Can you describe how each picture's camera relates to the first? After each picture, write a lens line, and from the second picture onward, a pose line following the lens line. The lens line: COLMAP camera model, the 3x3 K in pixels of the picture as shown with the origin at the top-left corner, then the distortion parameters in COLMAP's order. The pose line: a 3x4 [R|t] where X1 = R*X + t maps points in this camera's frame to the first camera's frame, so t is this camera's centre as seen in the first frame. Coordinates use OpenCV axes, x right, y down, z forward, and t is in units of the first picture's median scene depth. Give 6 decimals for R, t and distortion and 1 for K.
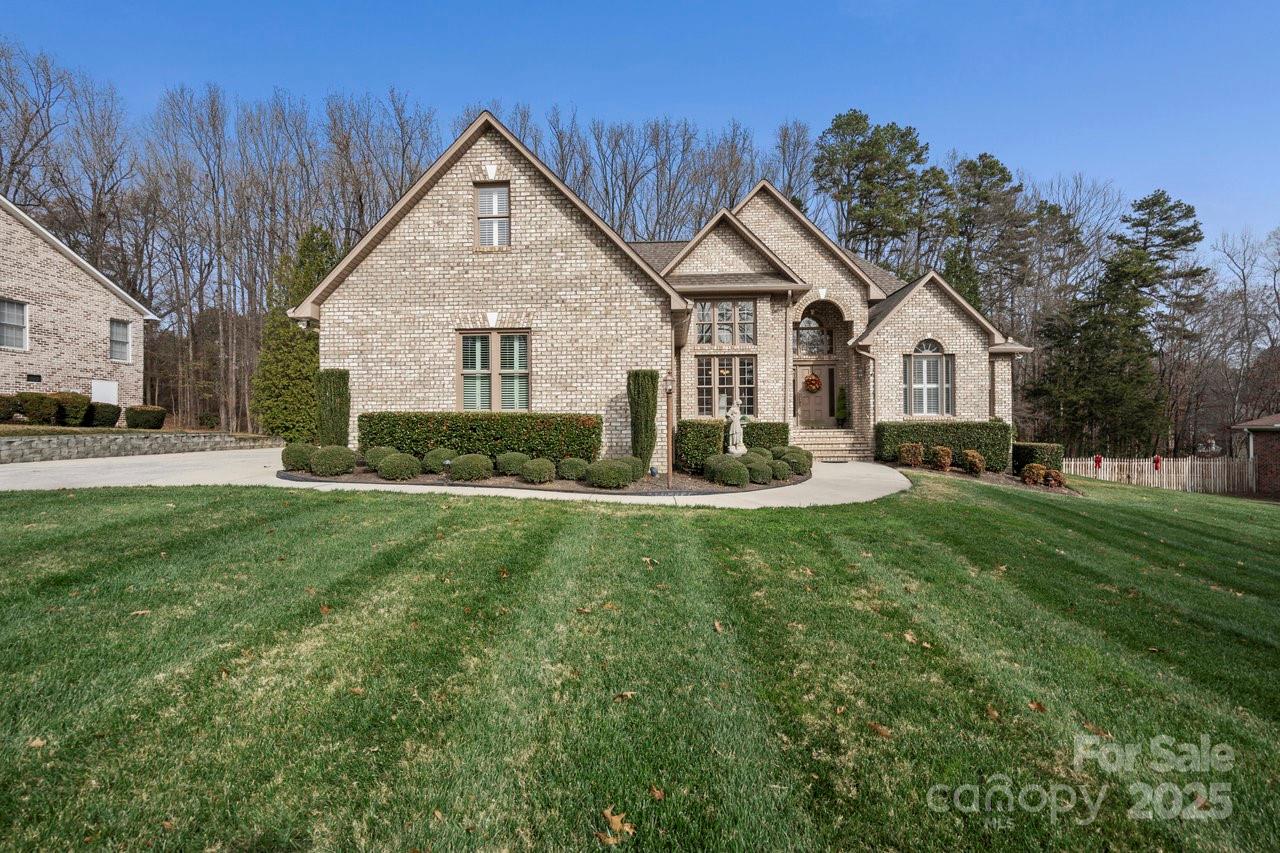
lens RADIAL K [[607.5, 0, 682.1], [0, 607.5, 425.1], [0, 0, 1]] dist [0.000517, -0.000070]
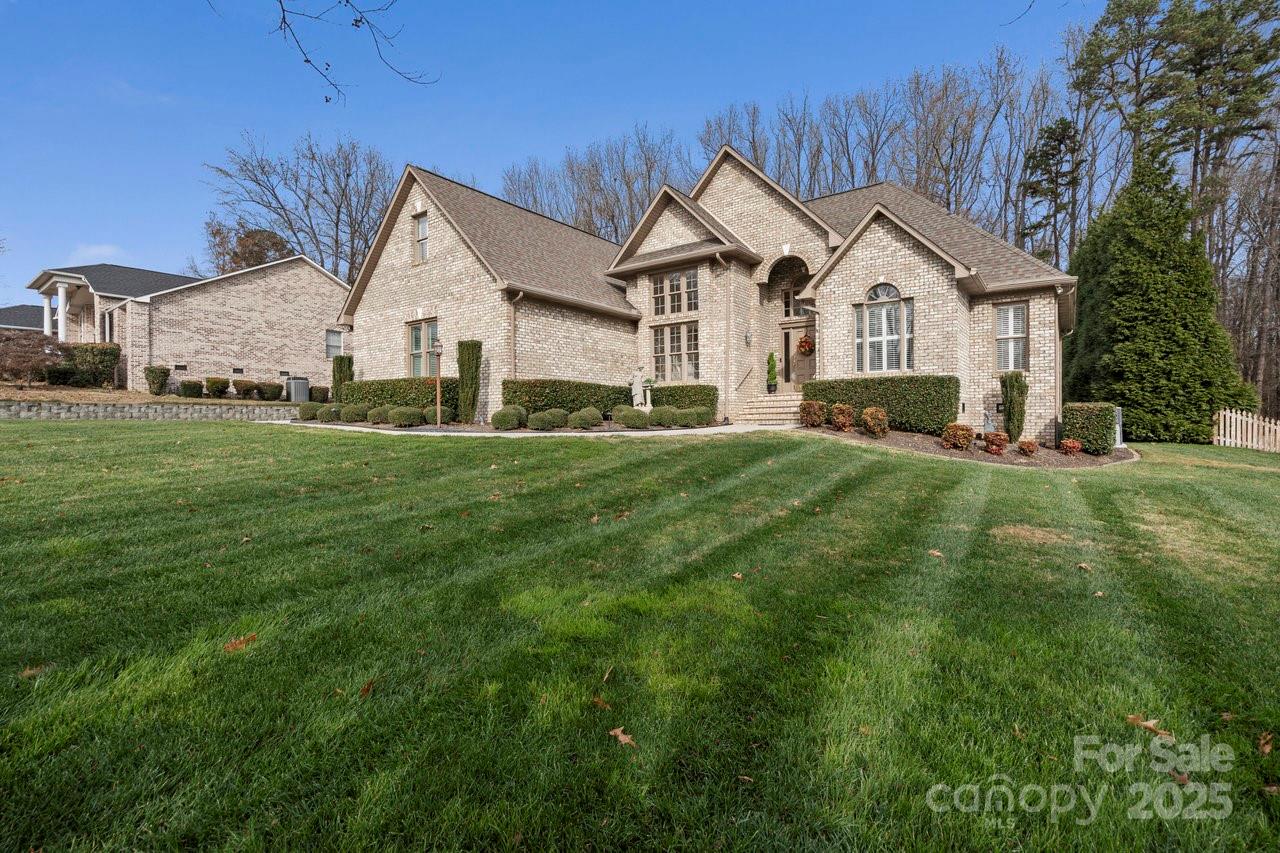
lens RADIAL K [[611.9, 0, 637.0], [0, 611.9, 419.7], [0, 0, 1]] dist [-0.000841, -0.000102]
pose [[0.829714, -0.004958, -0.558167, 0.607042], [0.007510, 0.999969, 0.002282, 0.048379], [0.558139, -0.006085, 0.829725, 0.081134]]
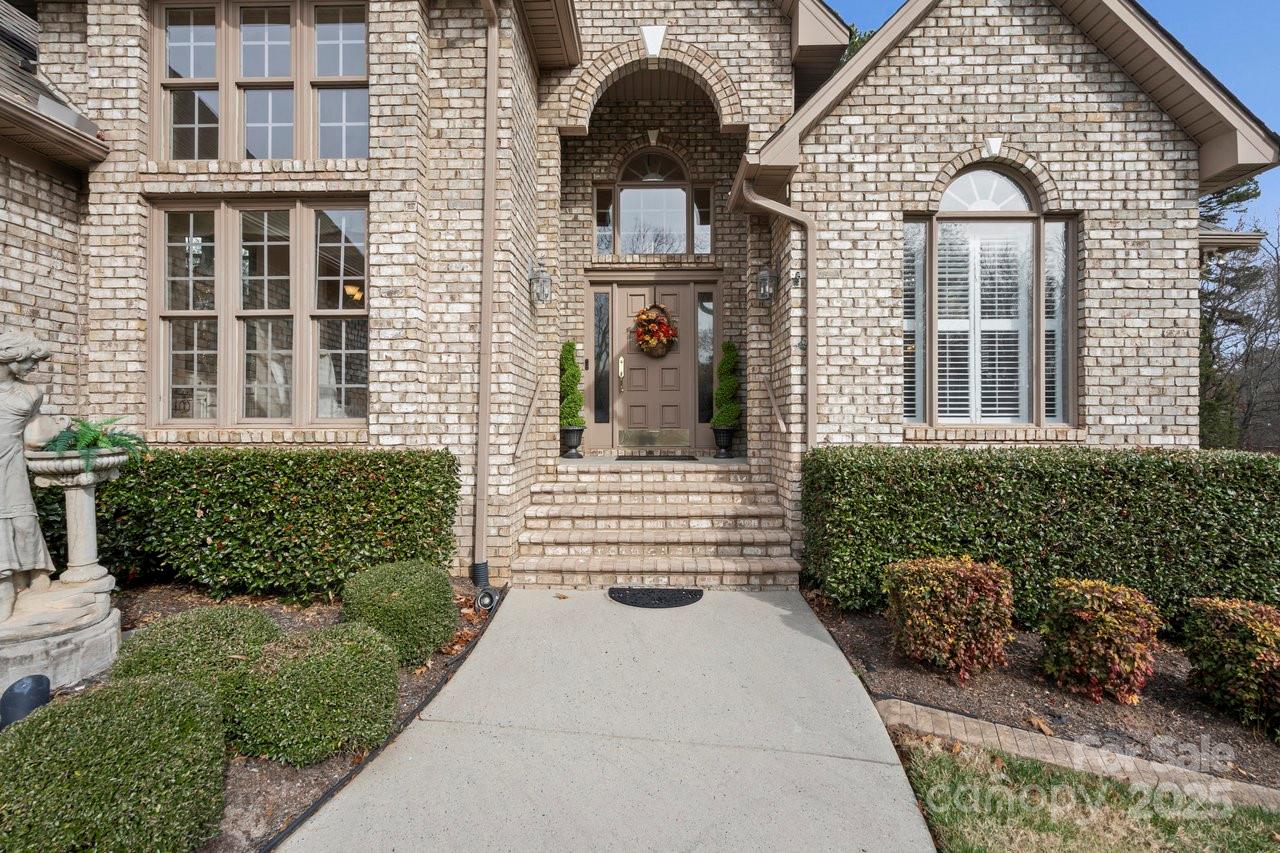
lens RADIAL K [[643.5, 0, 664.5], [0, 643.5, 425.2], [0, 0, 1]] dist [-0.000976, -0.000142]
pose [[0.999615, 0.007267, 0.026761, 0.244183], [-0.007326, 0.999971, 0.002131, -0.014837], [-0.026745, -0.002326, 0.999640, 0.703188]]
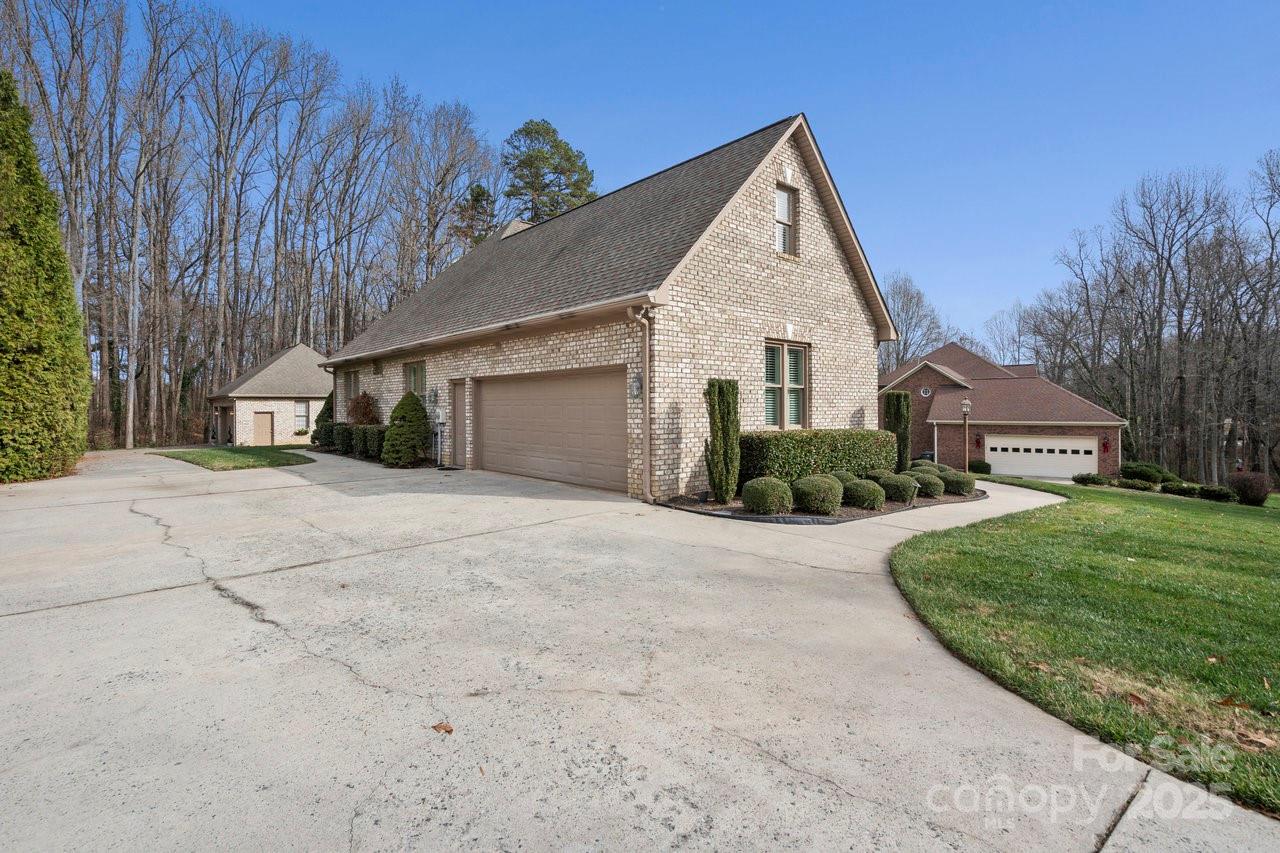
lens RADIAL K [[584.1, 0, 639.9], [0, 584.1, 404.0], [0, 0, 1]] dist [-0.000512, -0.000031]
pose [[0.710543, 0.007995, 0.703608, -0.776245], [-0.003076, 0.999961, -0.008256, -0.036137], [-0.703647, 0.003702, 0.710540, 0.358629]]
